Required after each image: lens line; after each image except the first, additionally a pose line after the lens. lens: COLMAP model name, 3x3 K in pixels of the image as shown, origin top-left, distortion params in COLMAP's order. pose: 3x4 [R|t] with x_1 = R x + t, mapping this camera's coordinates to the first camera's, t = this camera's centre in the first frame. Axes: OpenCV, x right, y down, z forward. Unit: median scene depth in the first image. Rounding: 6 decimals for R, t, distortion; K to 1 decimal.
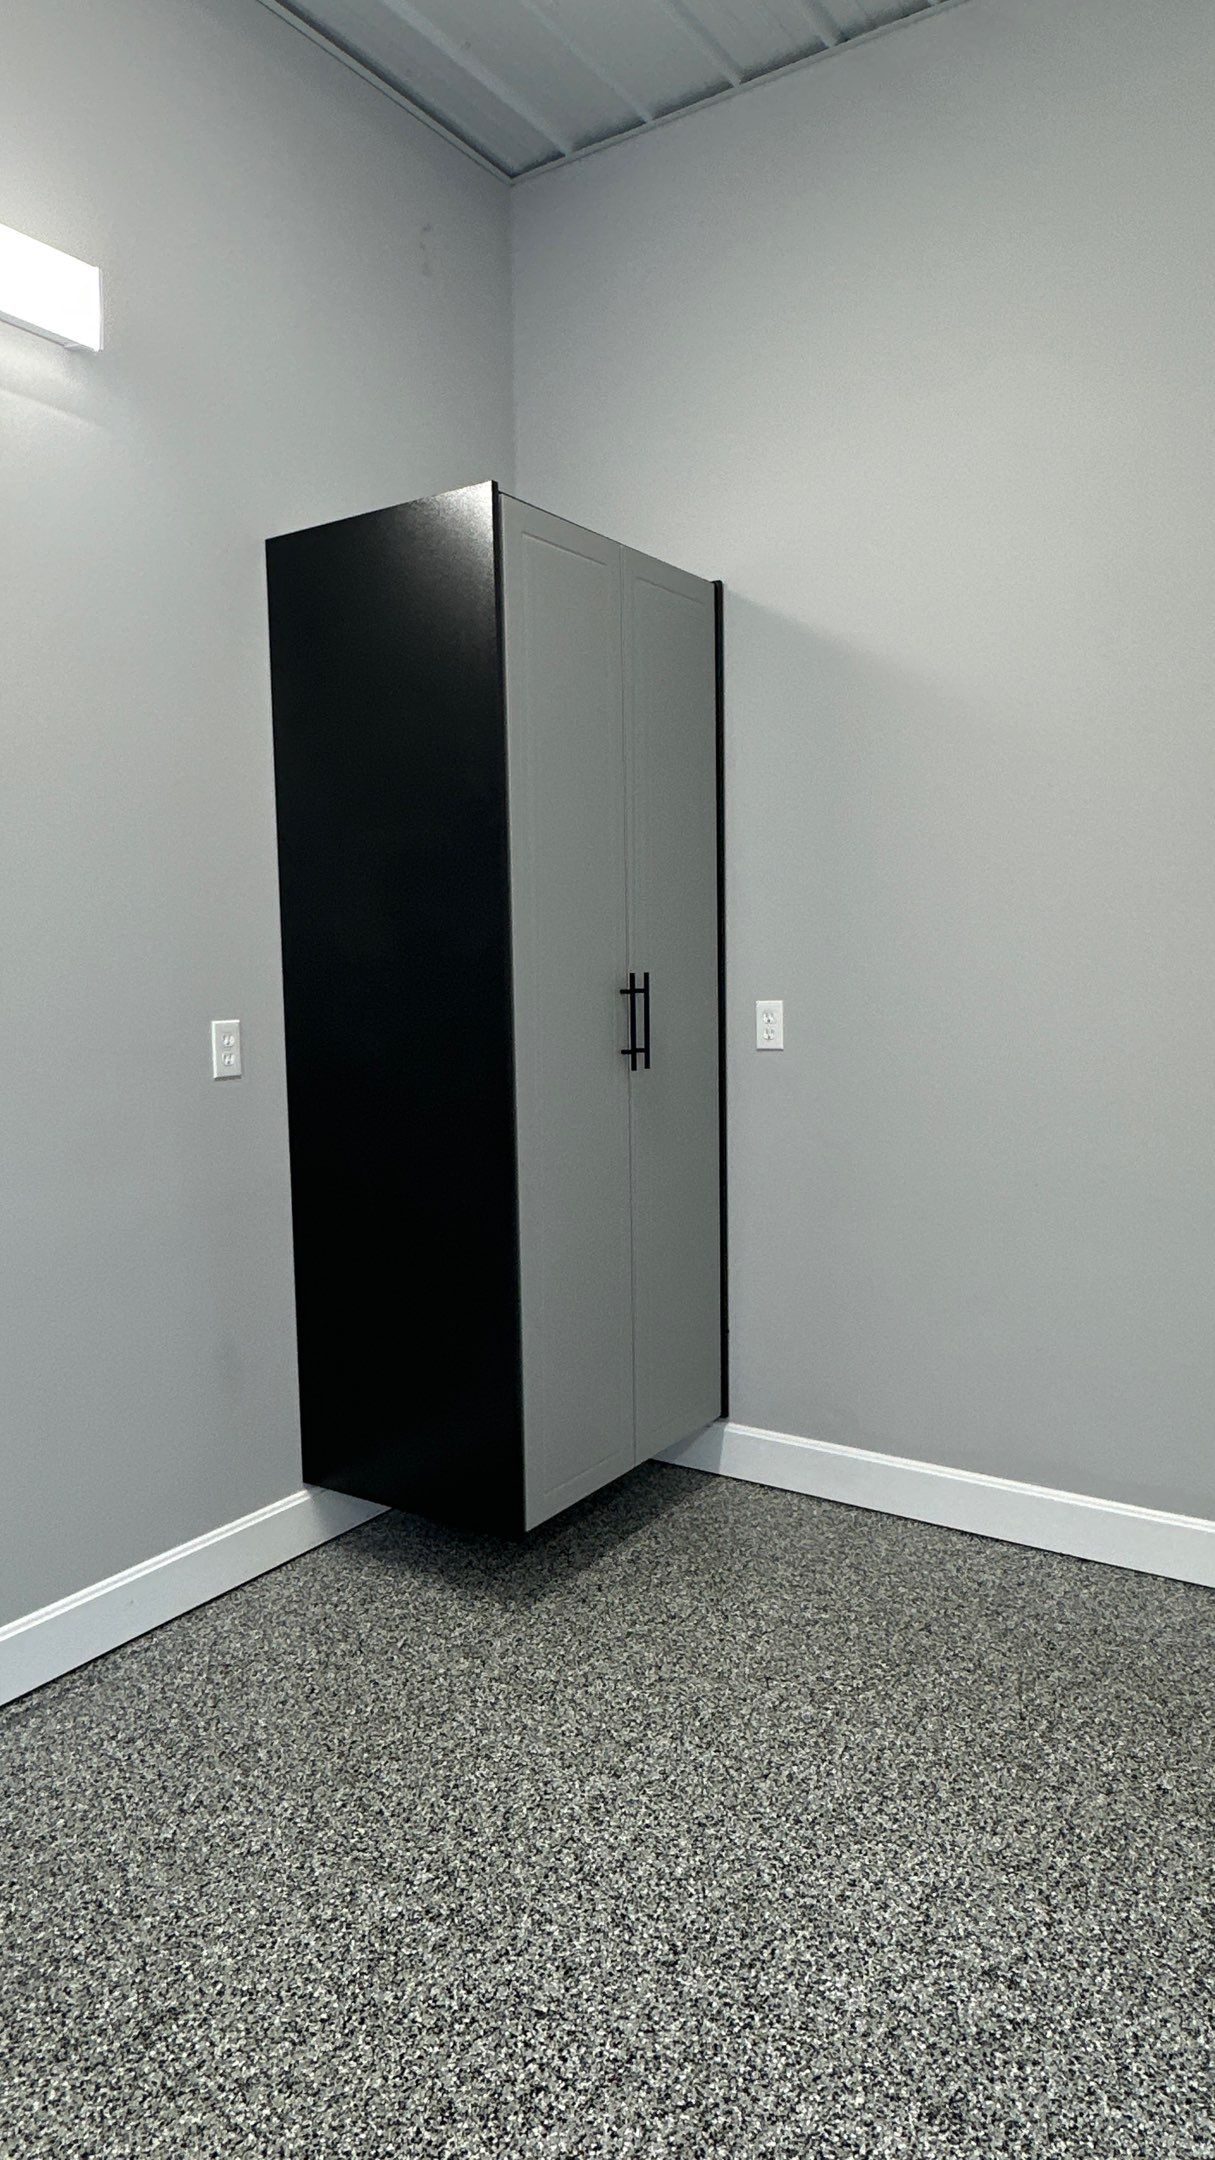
lens RADIAL K [[1373.4, 0, 609.9], [0, 1373.4, 1092.1], [0, 0, 1]] dist [-0.009475, 0.005371]
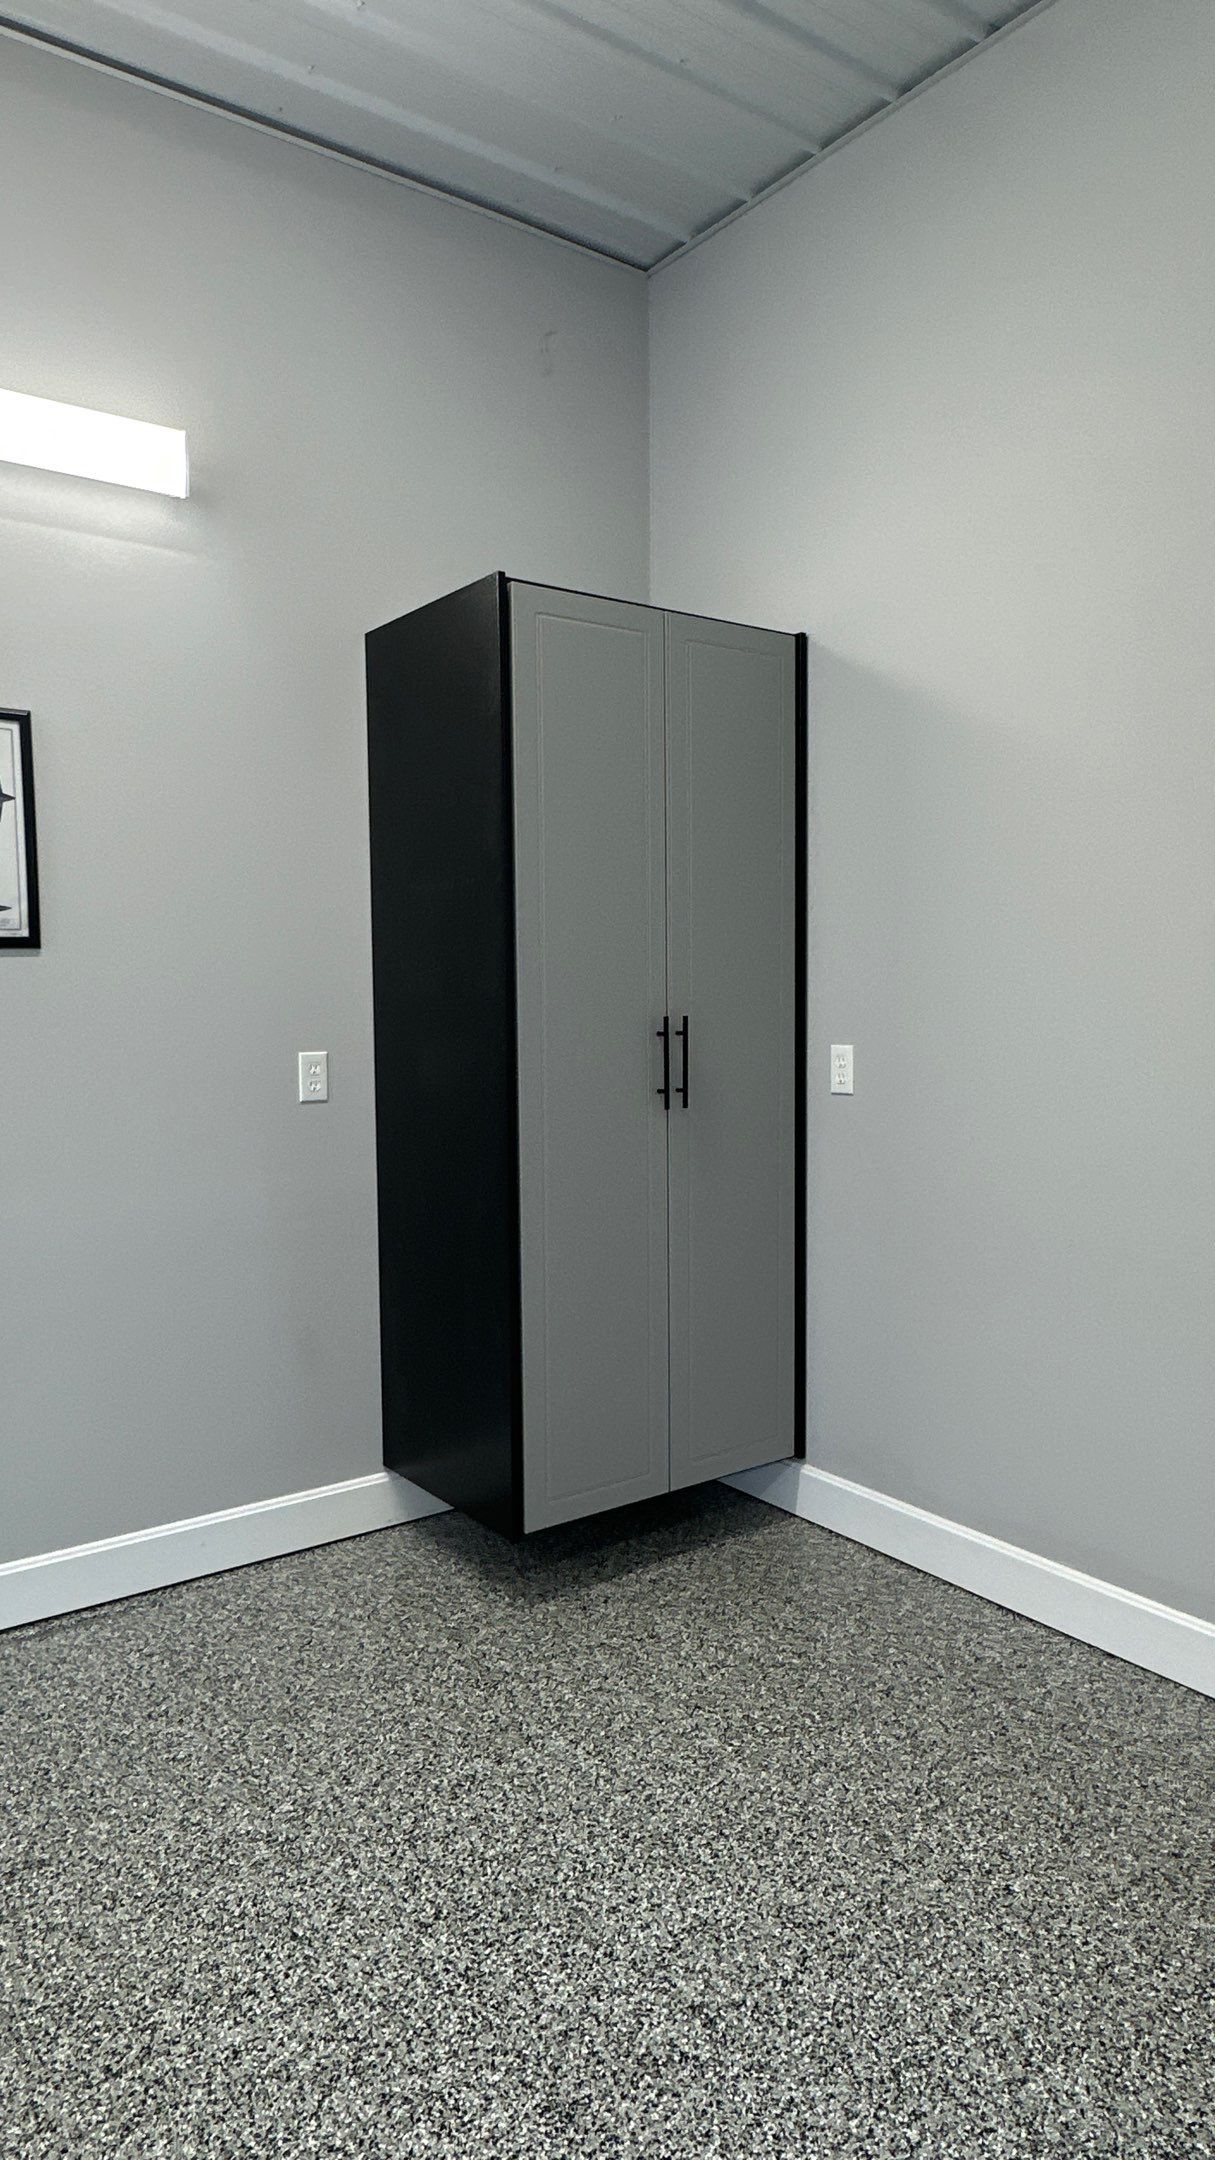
lens RADIAL K [[1373.4, 0, 606.2], [0, 1373.4, 1091.4], [0, 0, 1]] dist [-0.009475, 0.005371]
pose [[0.939414, 0.033816, -0.341114, 0.354534], [-0.041545, 0.999018, -0.015379, -0.011940], [0.340259, 0.028619, 0.939896, 0.001426]]
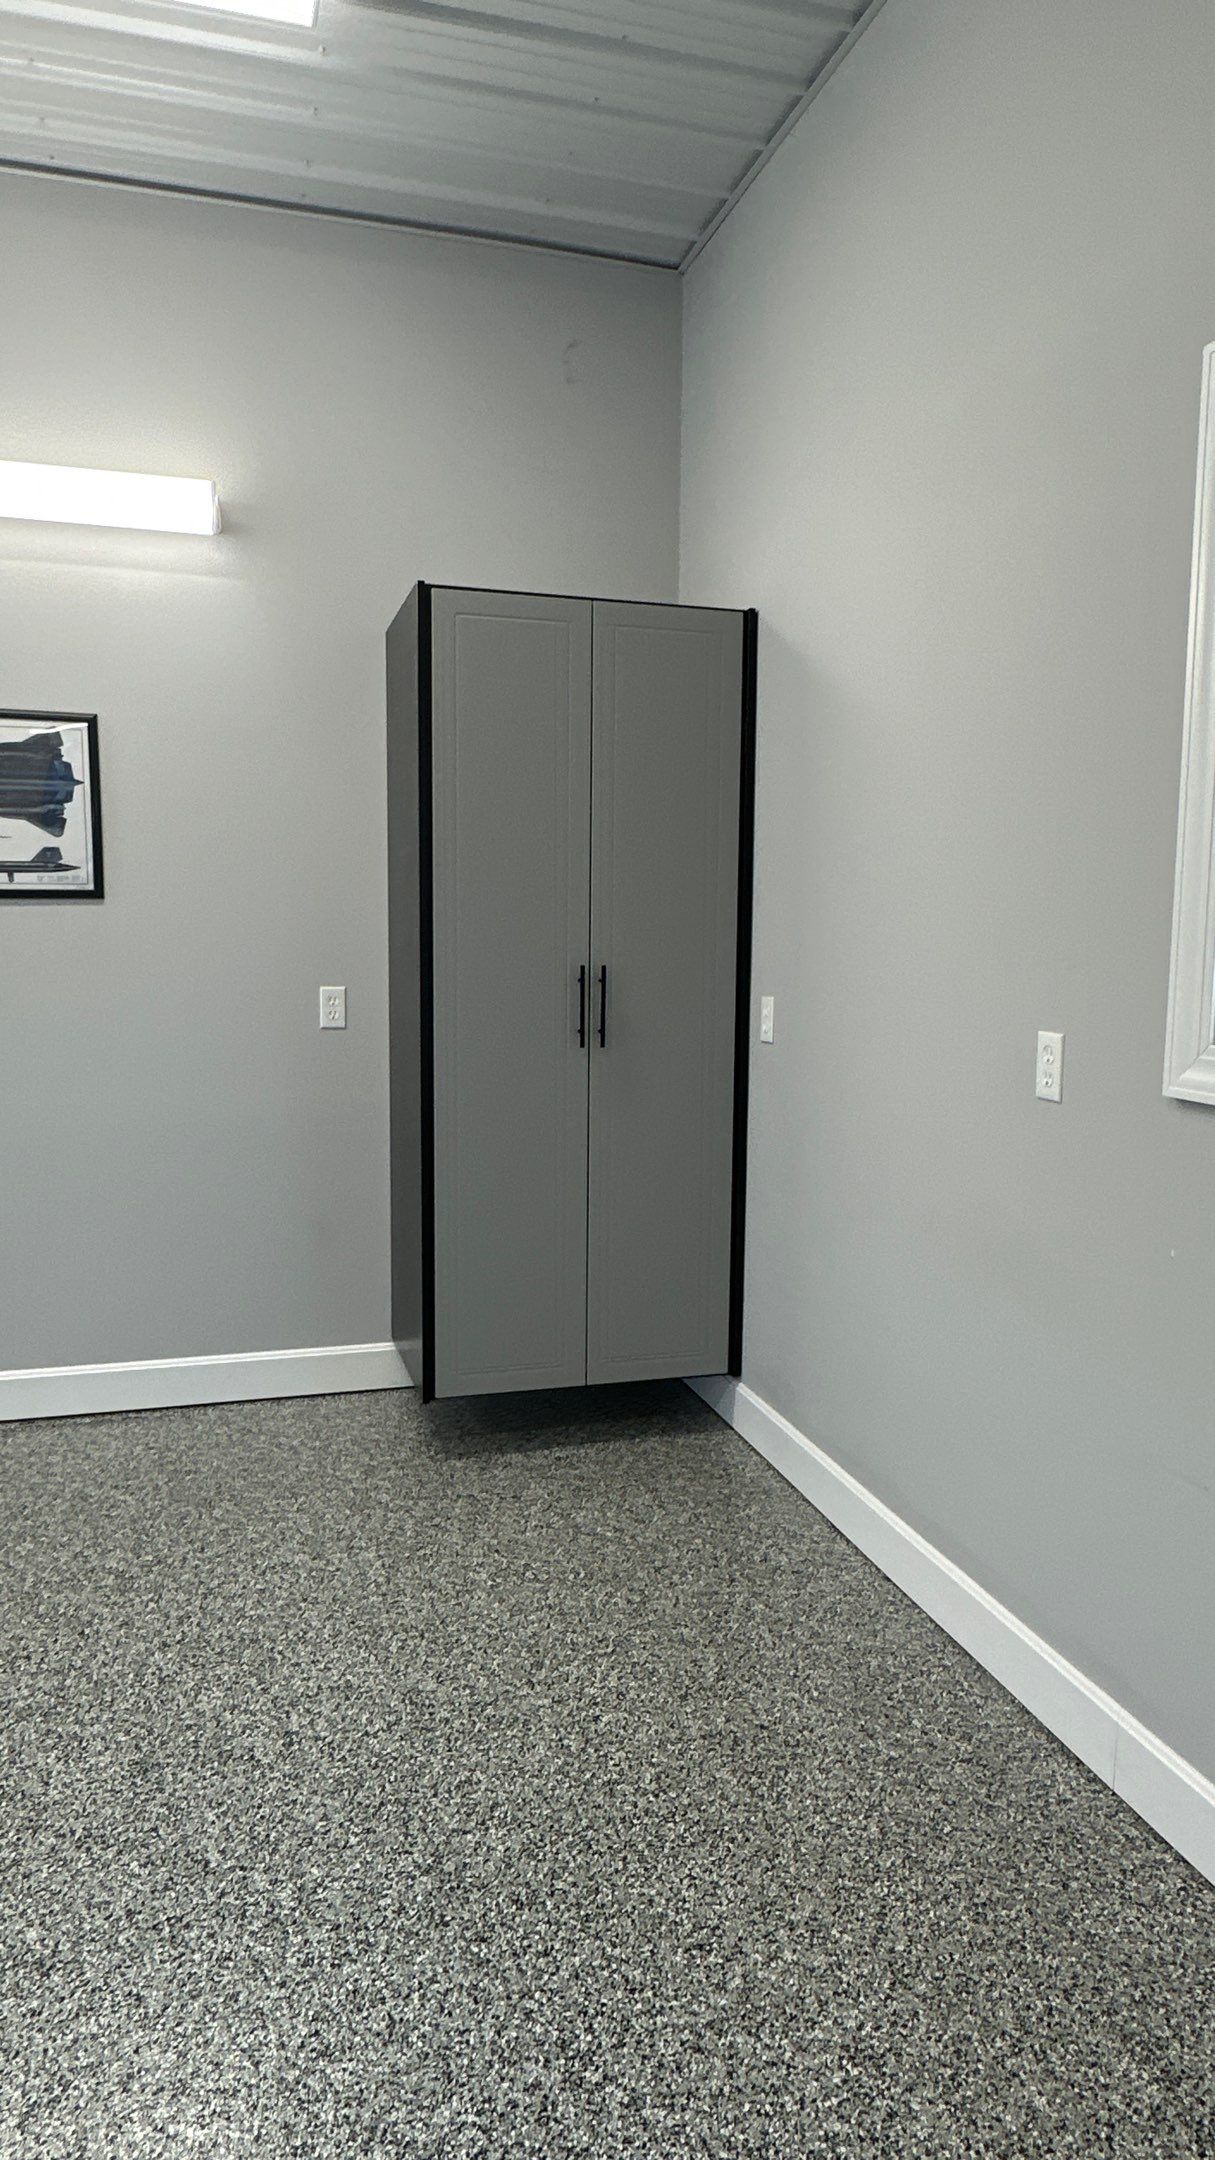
lens RADIAL K [[1373.4, 0, 605.2], [0, 1373.4, 1092.1], [0, 0, 1]] dist [-0.009475, 0.005371]
pose [[0.765698, 0.099508, -0.635456, 0.844587], [-0.089846, 0.994821, 0.047520, -0.037905], [0.636894, 0.020707, 0.770674, 0.110737]]
